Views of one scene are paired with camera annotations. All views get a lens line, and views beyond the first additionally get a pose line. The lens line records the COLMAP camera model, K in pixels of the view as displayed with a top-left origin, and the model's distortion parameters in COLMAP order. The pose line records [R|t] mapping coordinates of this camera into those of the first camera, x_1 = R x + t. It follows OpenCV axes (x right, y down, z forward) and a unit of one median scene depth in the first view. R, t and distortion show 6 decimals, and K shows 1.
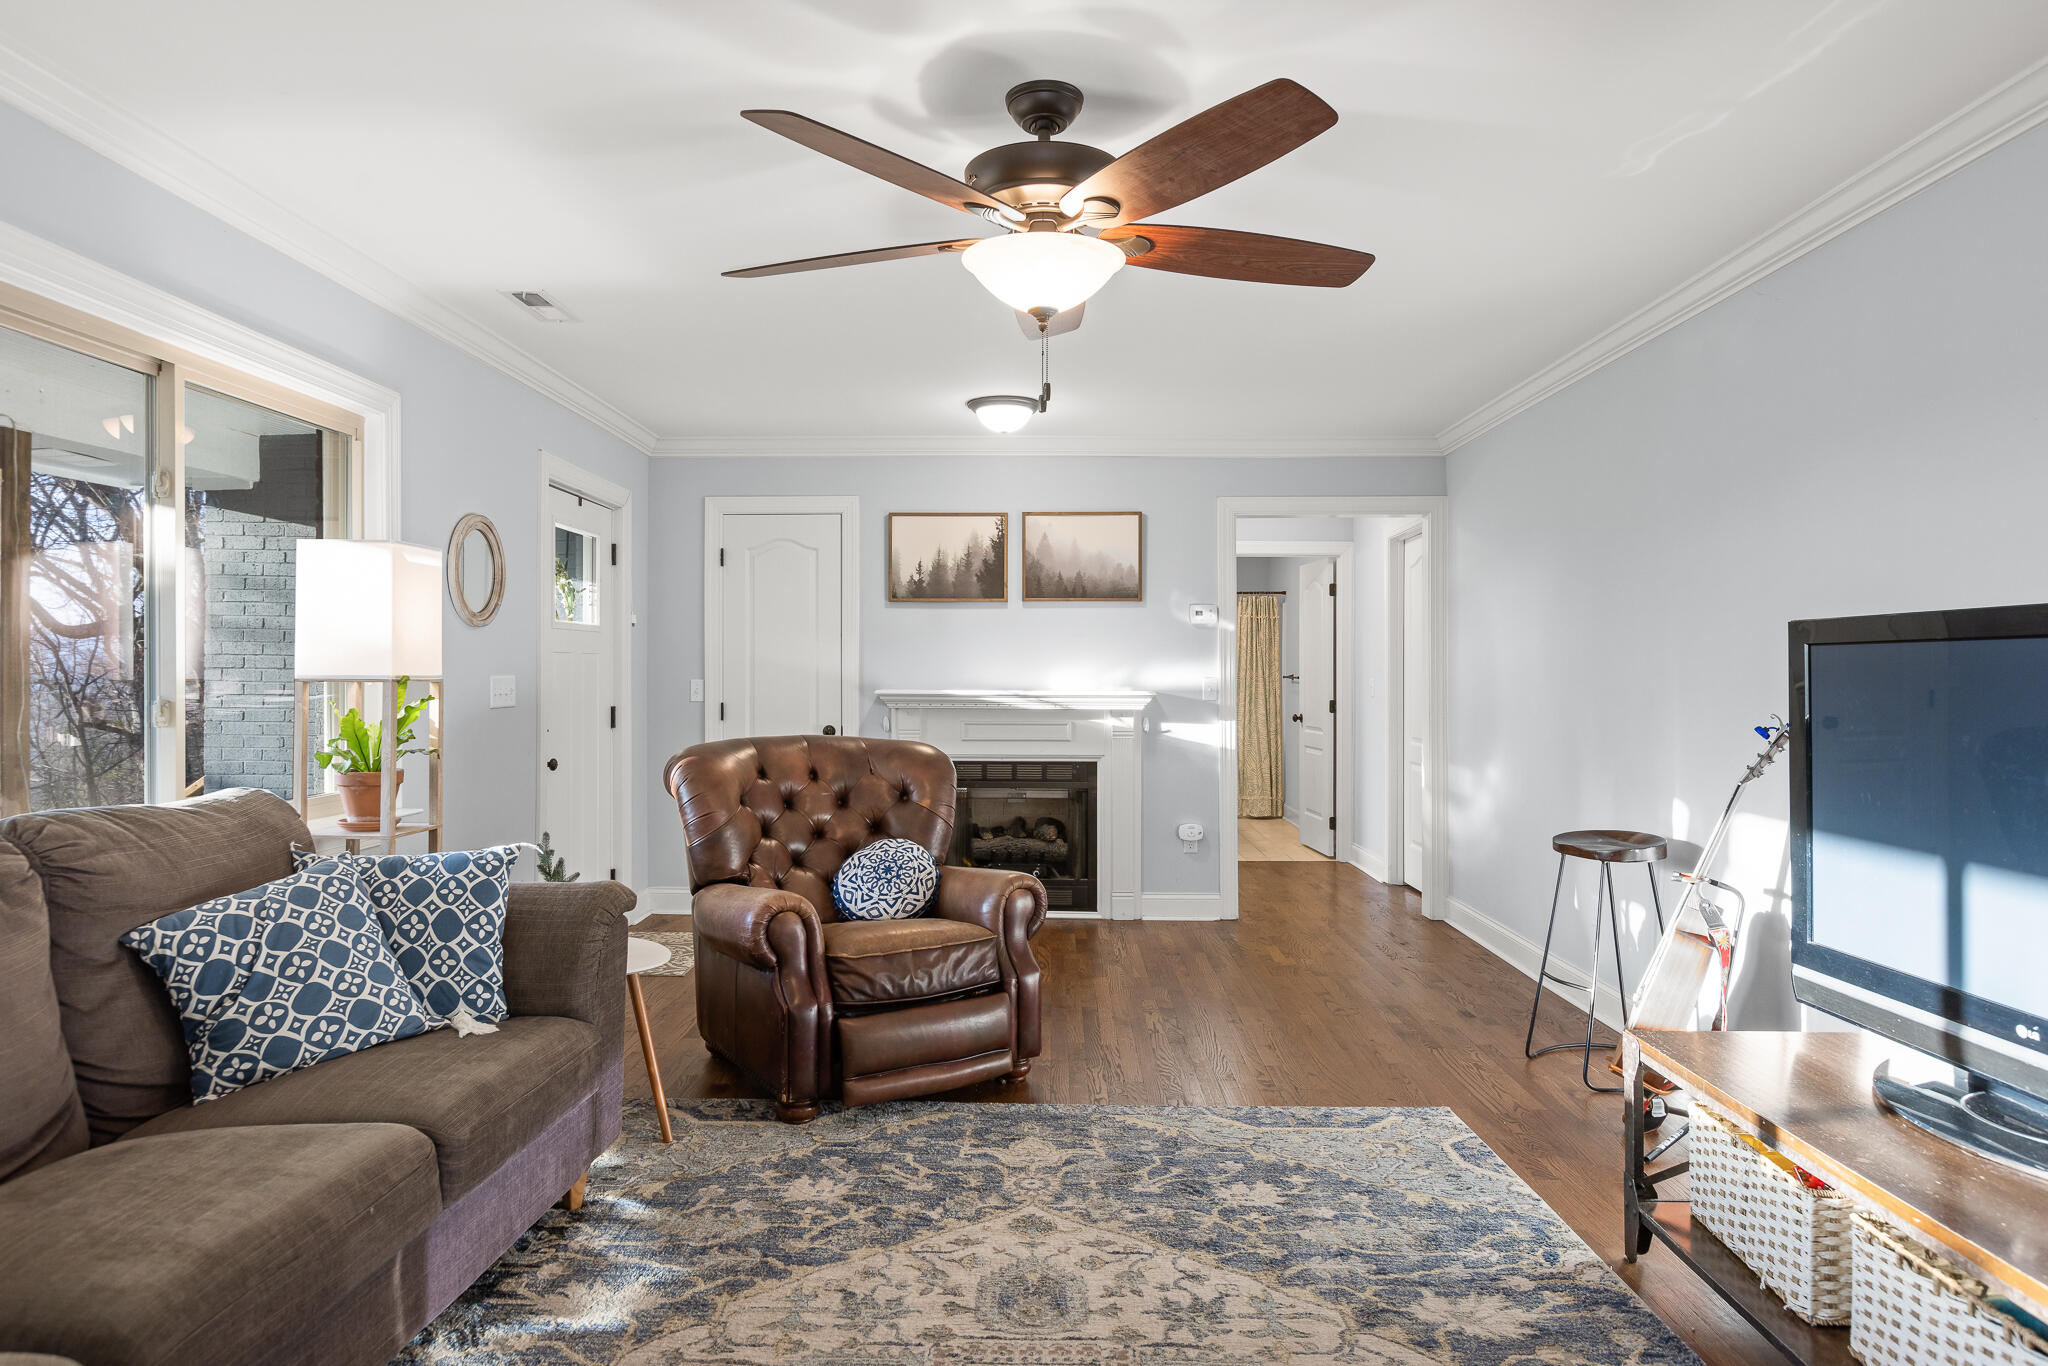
lens RADIAL K [[1233.8, 0, 1010.2], [0, 1233.8, 665.6], [0, 0, 1]] dist [-0.001179, -0.002226]
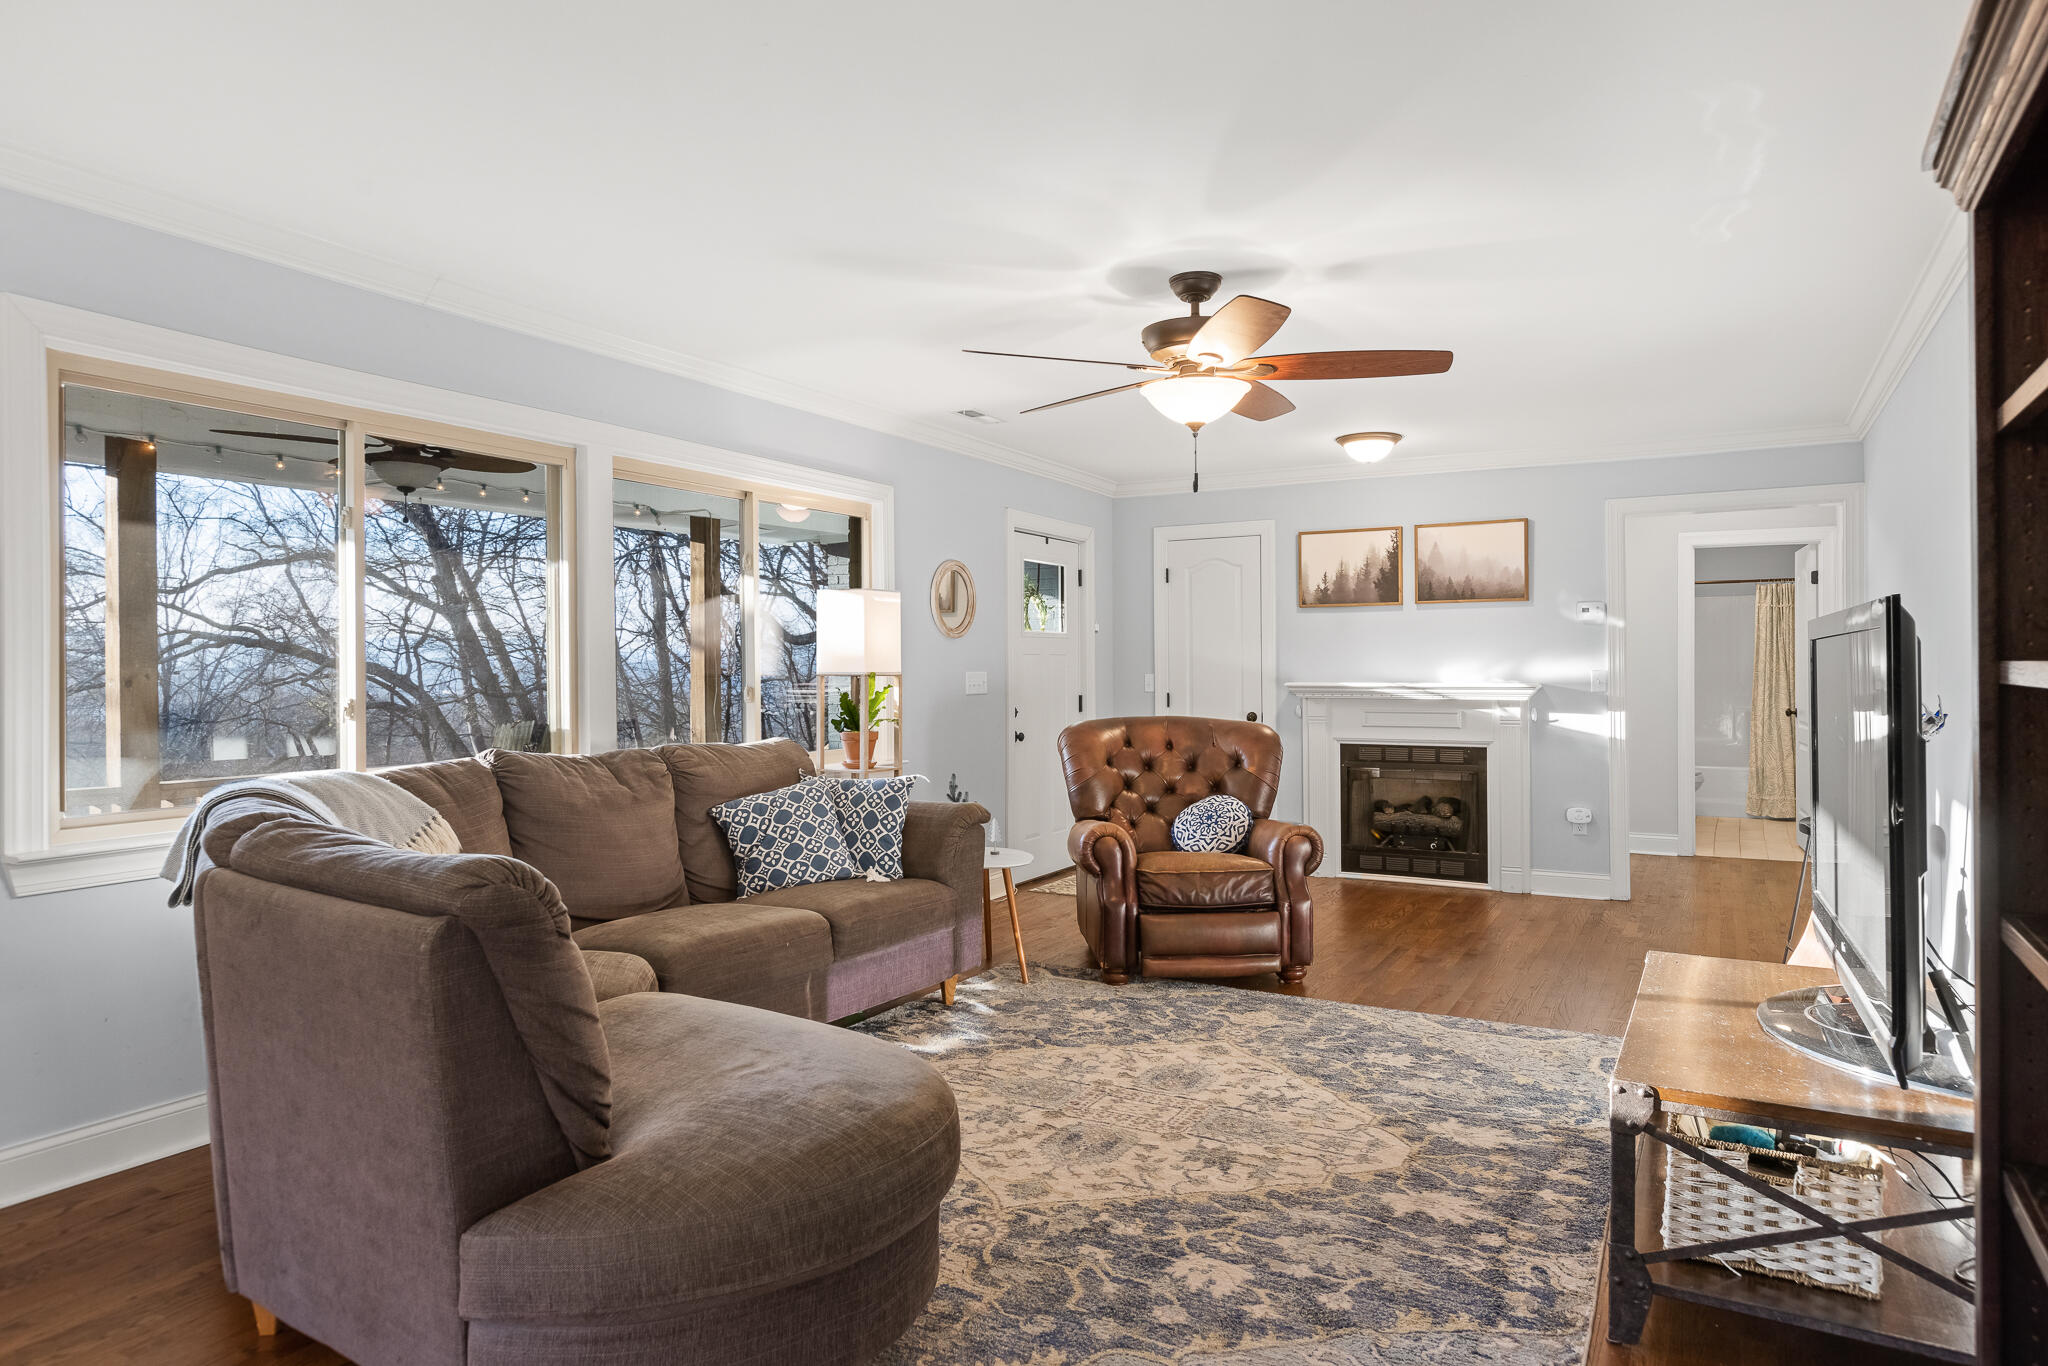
lens RADIAL K [[1233.8, 0, 1026.4], [0, 1233.8, 671.6], [0, 0, 1]] dist [-0.001179, -0.002226]
pose [[0.885811, -0.004807, -0.464021, 0.452229], [0.008824, 0.999940, 0.006485, -0.001369], [0.463962, -0.009839, 0.885800, -0.346145]]
